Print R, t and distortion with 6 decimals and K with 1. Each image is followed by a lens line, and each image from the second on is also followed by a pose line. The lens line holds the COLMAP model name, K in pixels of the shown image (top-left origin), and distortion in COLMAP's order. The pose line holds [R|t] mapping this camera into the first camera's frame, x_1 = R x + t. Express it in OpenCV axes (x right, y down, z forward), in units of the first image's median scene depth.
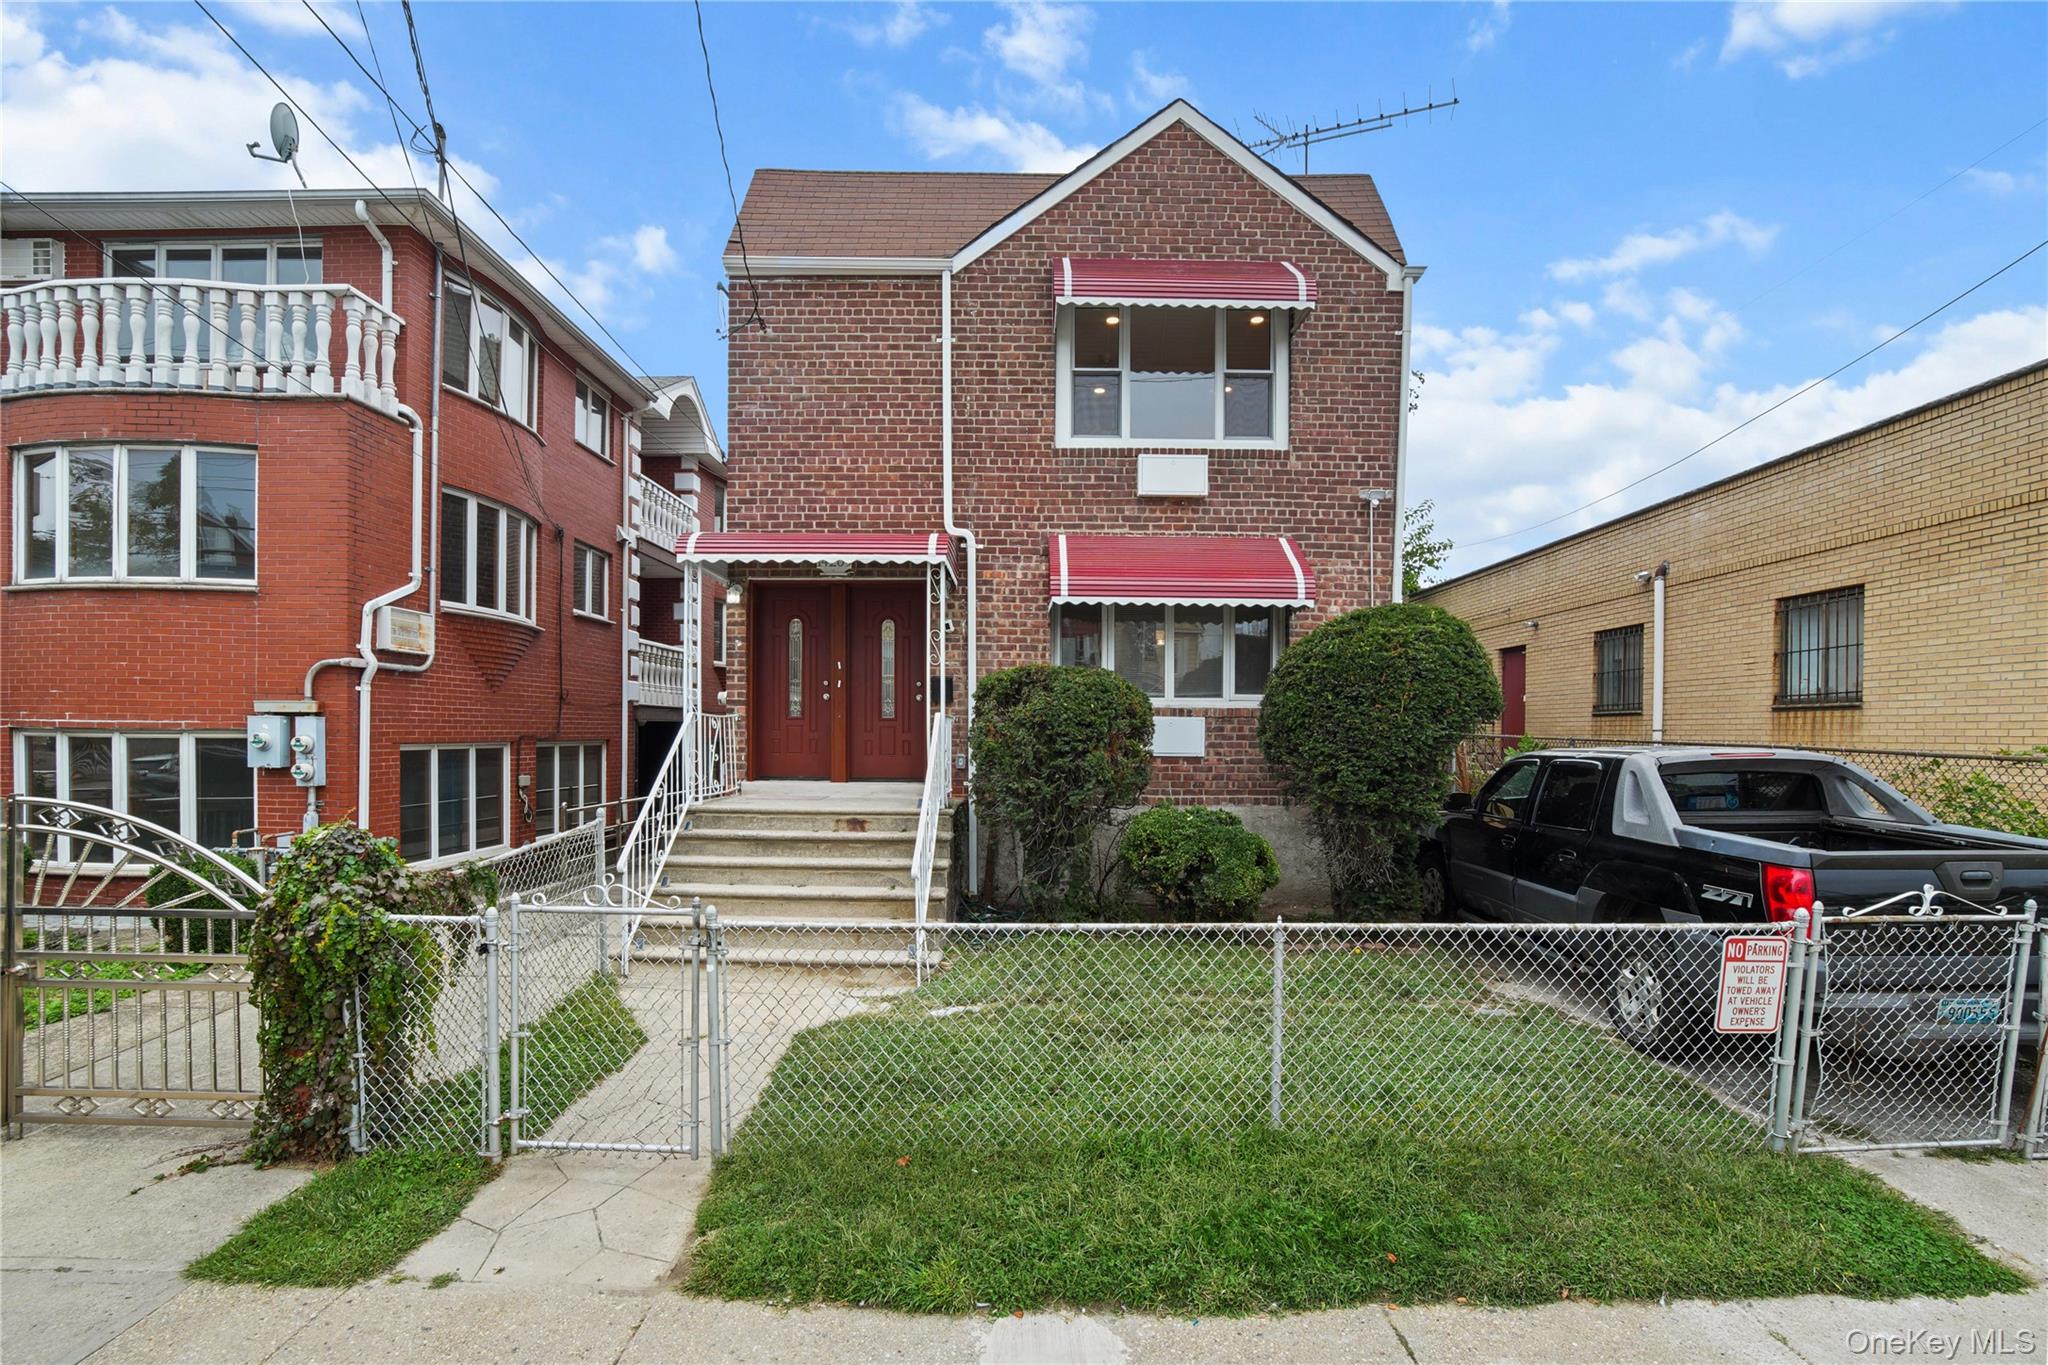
lens RADIAL K [[926.8, 0, 1009.0], [0, 926.8, 738.7], [0, 0, 1]] dist [-0.017106, 0.000273]
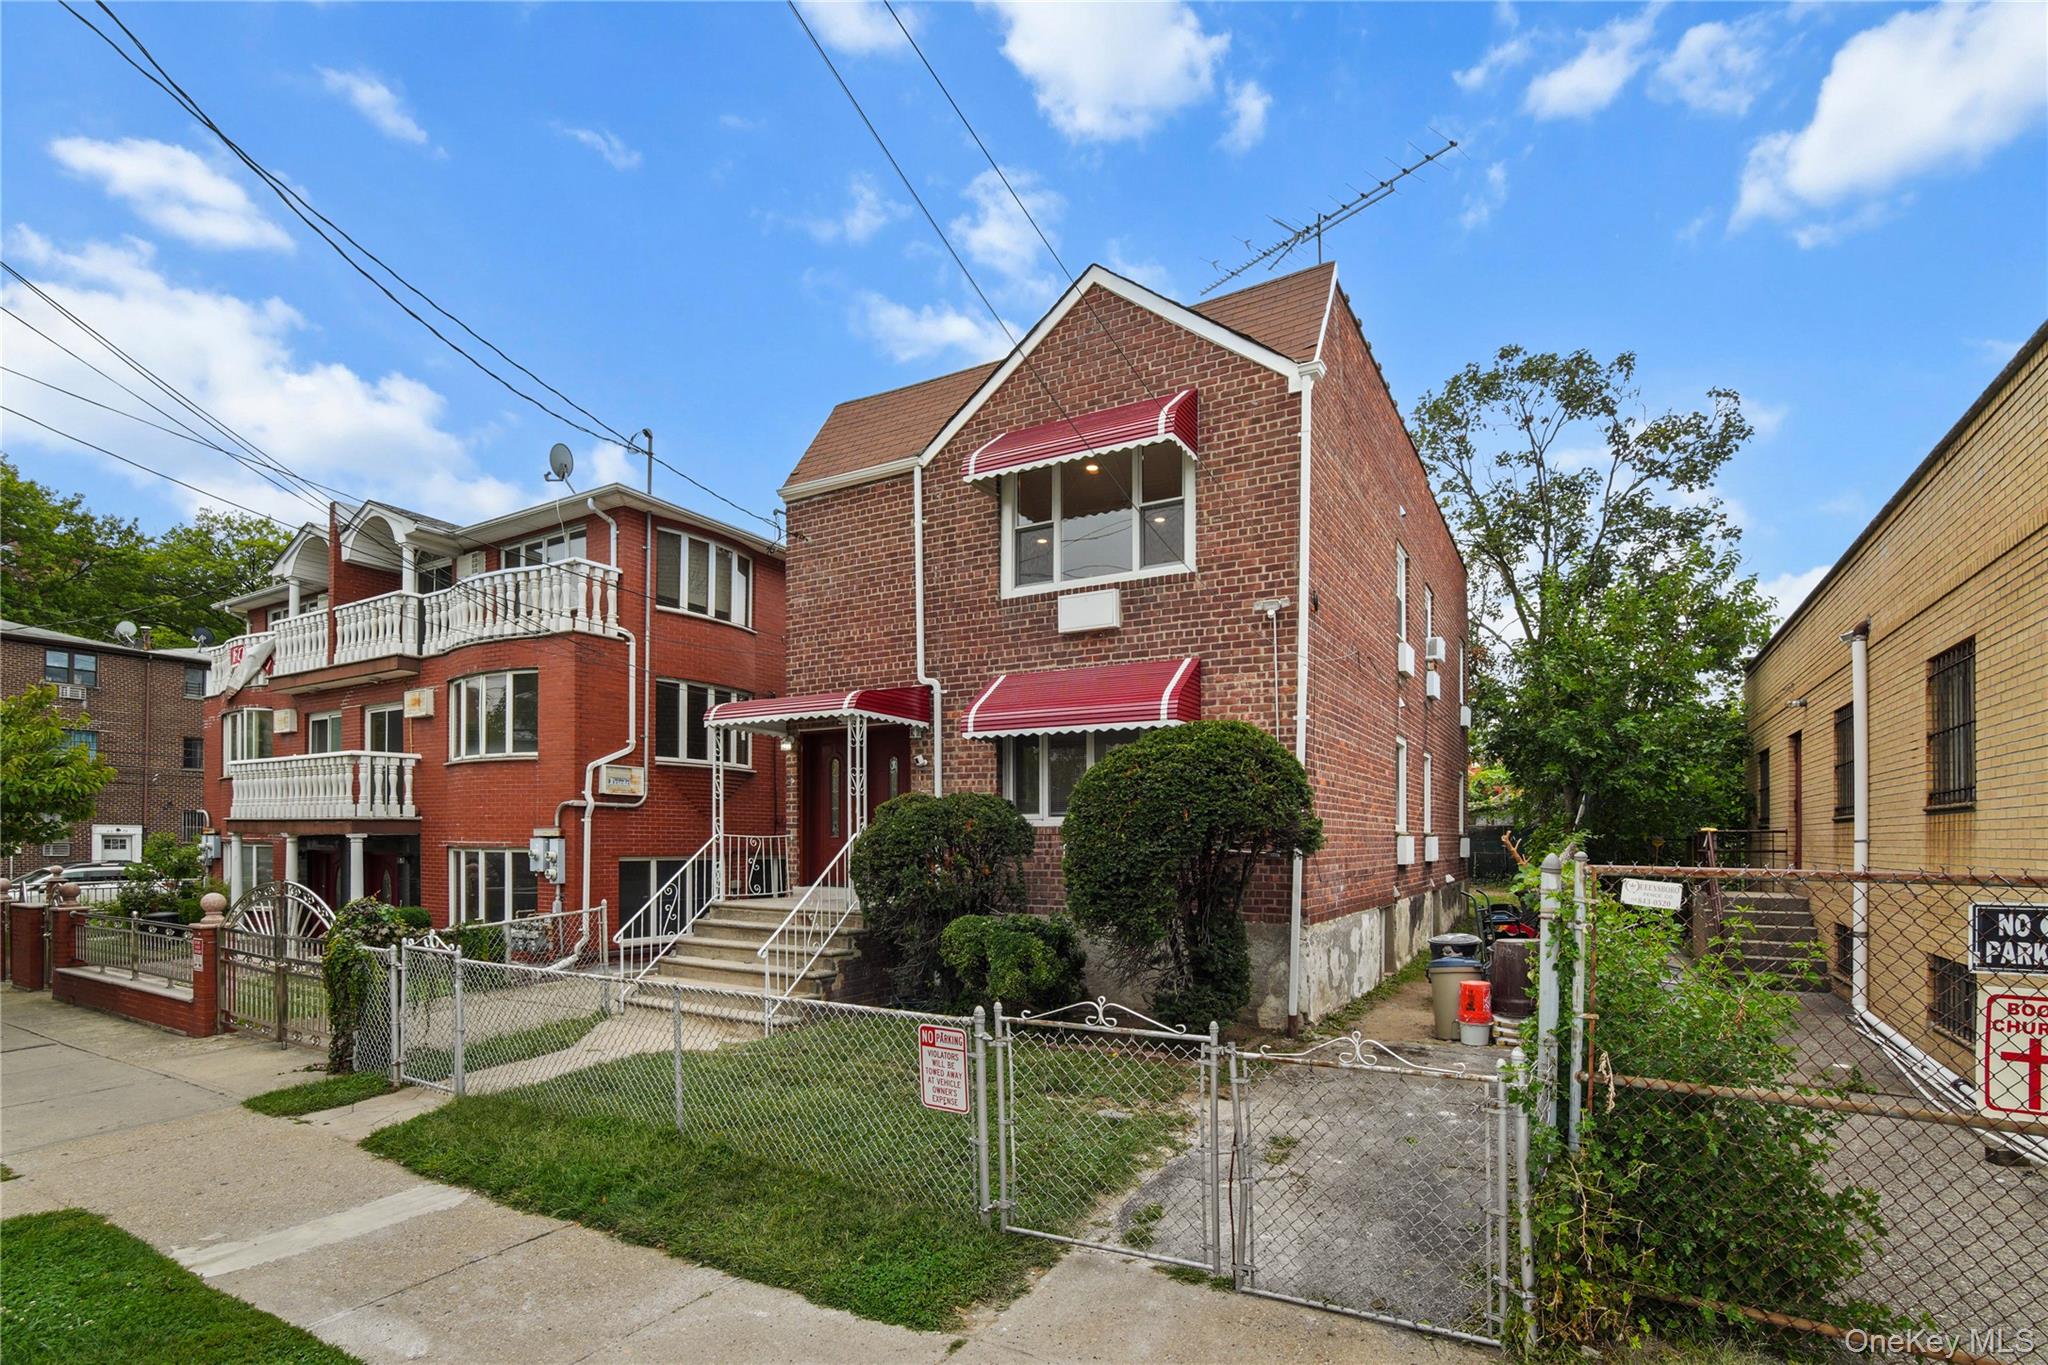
lens RADIAL K [[926.8, 0, 994.3], [0, 926.8, 841.5], [0, 0, 1]] dist [-0.017106, 0.000273]
pose [[0.870613, -0.005955, -0.491933, 0.610385], [0.002044, 0.999962, -0.008488, -0.004848], [0.491965, 0.006384, 0.870592, -0.000735]]
